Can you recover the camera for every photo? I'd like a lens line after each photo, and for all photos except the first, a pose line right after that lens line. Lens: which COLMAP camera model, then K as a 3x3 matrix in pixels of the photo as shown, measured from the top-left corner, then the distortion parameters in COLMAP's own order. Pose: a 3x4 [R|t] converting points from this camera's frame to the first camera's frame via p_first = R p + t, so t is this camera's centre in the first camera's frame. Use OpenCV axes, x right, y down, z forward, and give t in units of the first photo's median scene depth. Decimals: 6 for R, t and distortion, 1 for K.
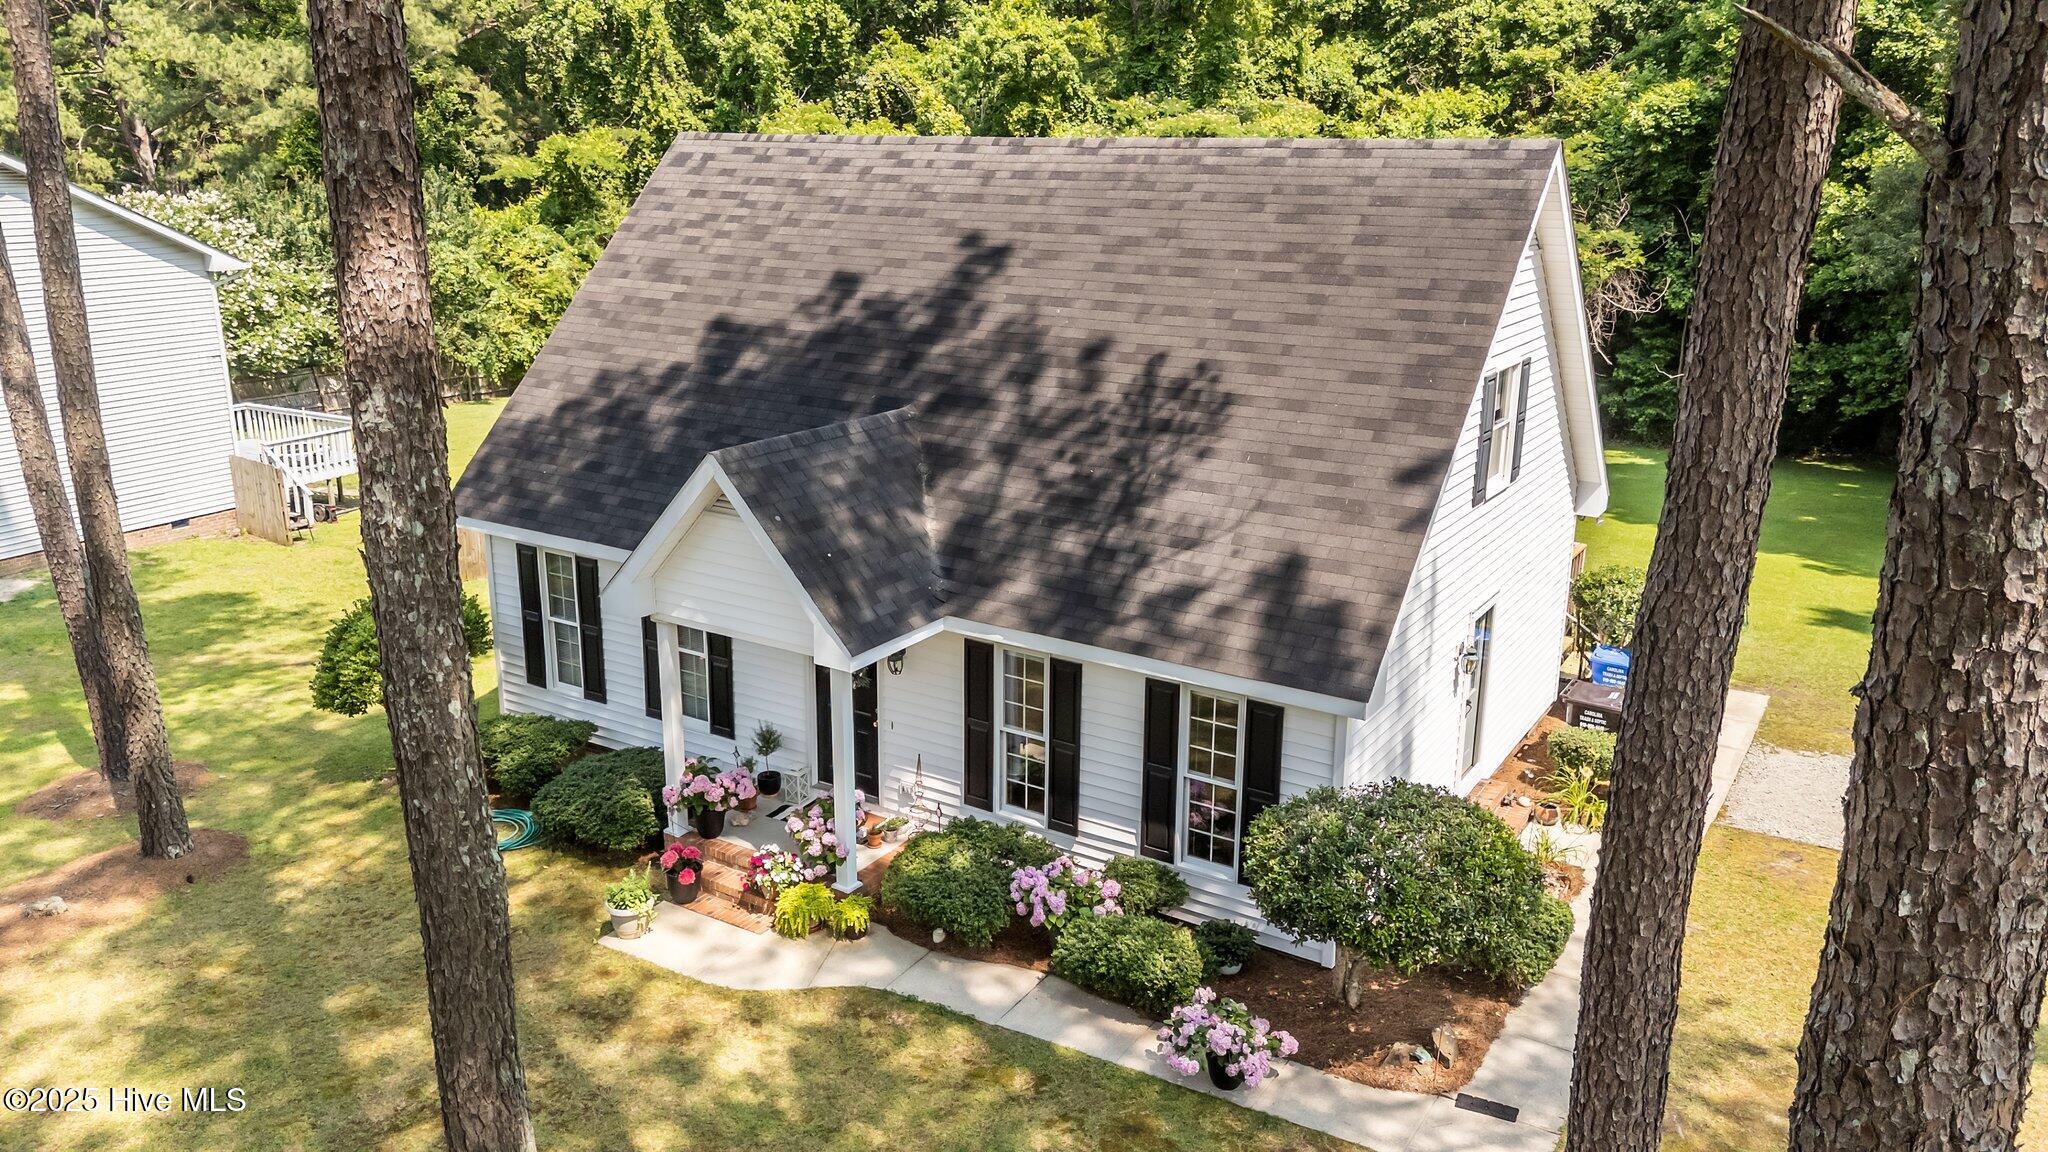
lens RADIAL K [[1504.0, 0, 1055.8], [0, 1504.0, 579.4], [0, 0, 1]] dist [0.062975, -0.064664]
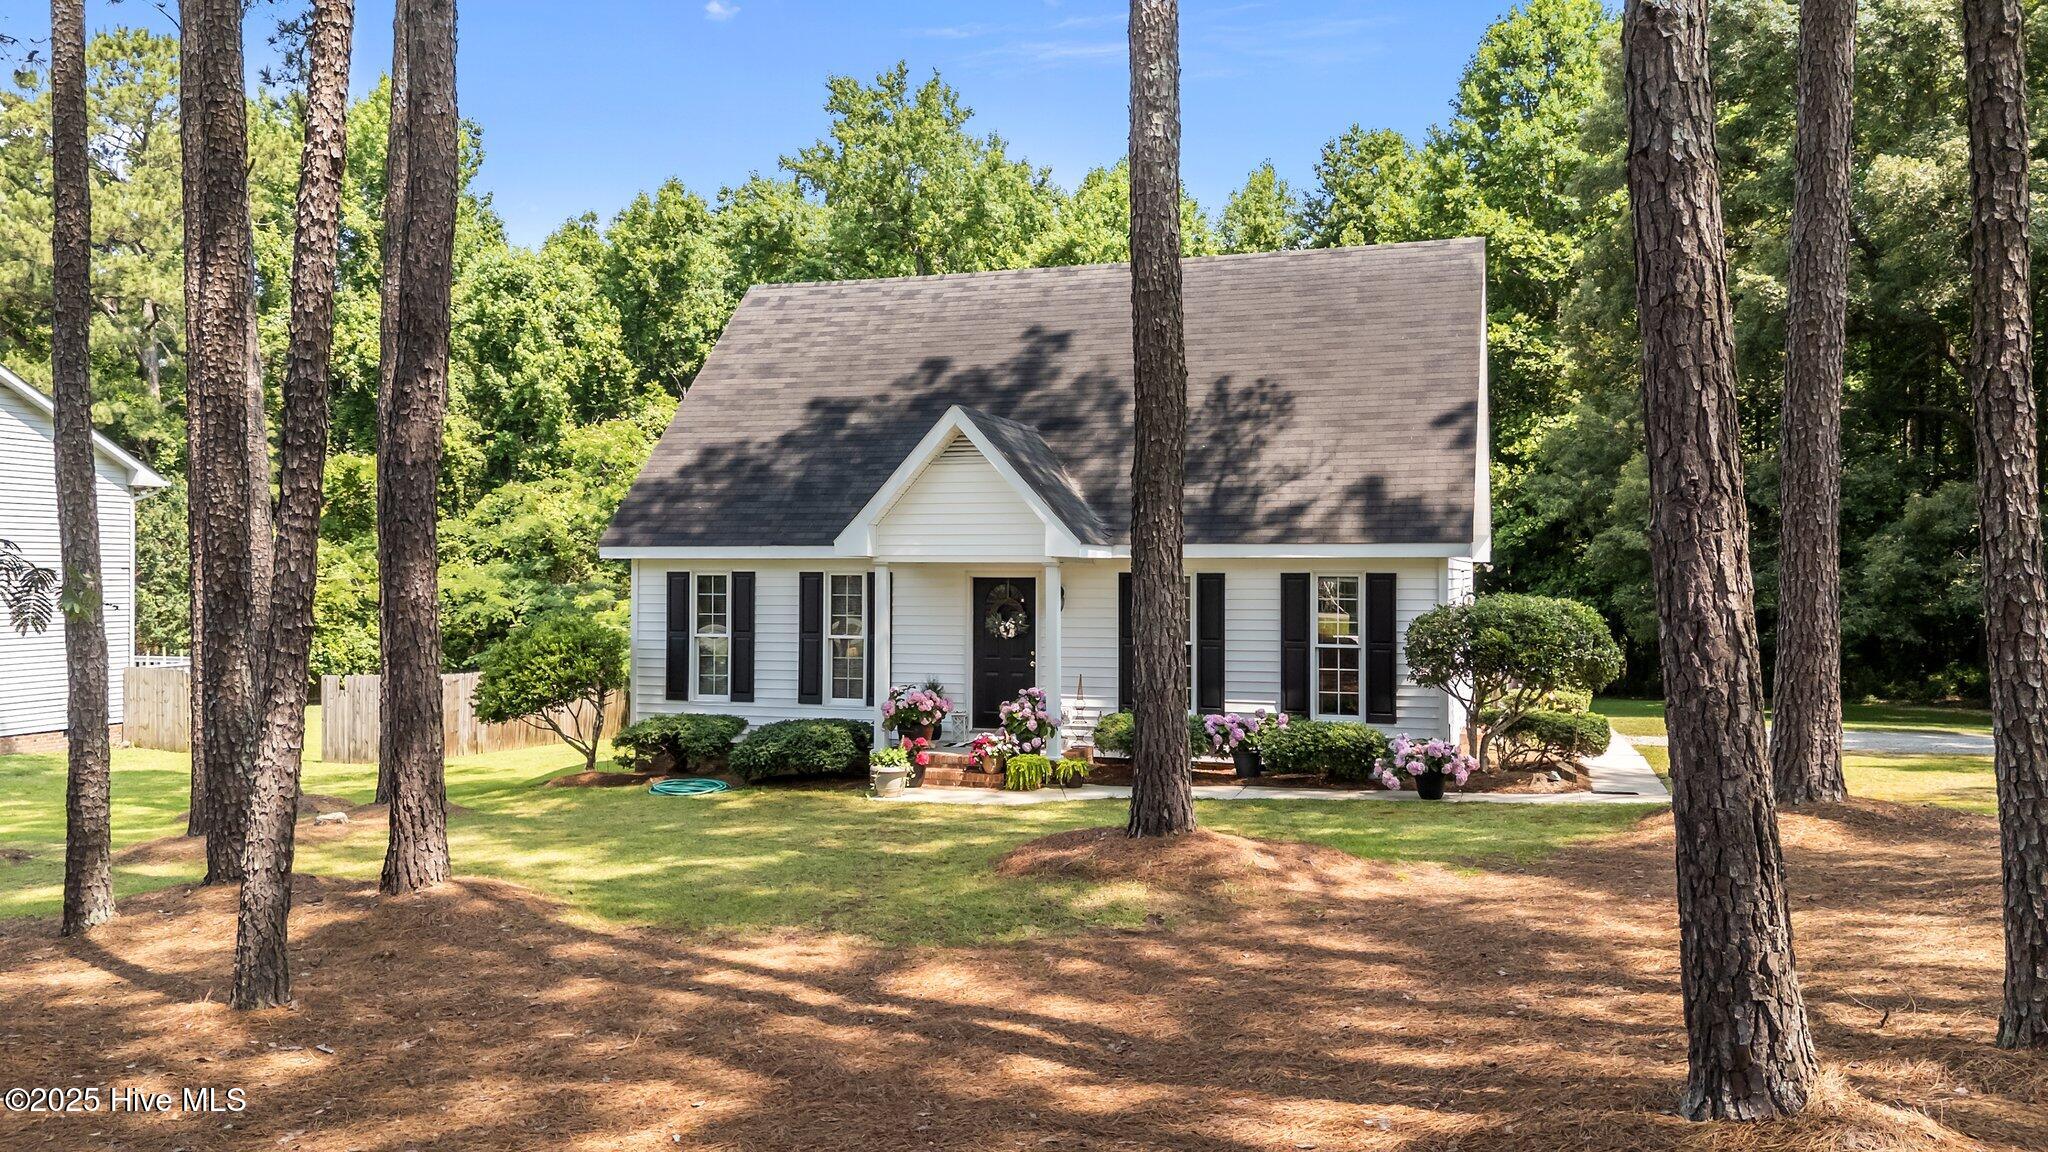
lens RADIAL K [[1504.0, 0, 1047.5], [0, 1504.0, 578.7], [0, 0, 1]] dist [0.062975, -0.064664]
pose [[0.971227, -0.006705, 0.238060, -0.352319], [0.072744, 0.960183, -0.269734, 0.325026], [-0.226772, 0.279291, 0.933044, -0.155122]]
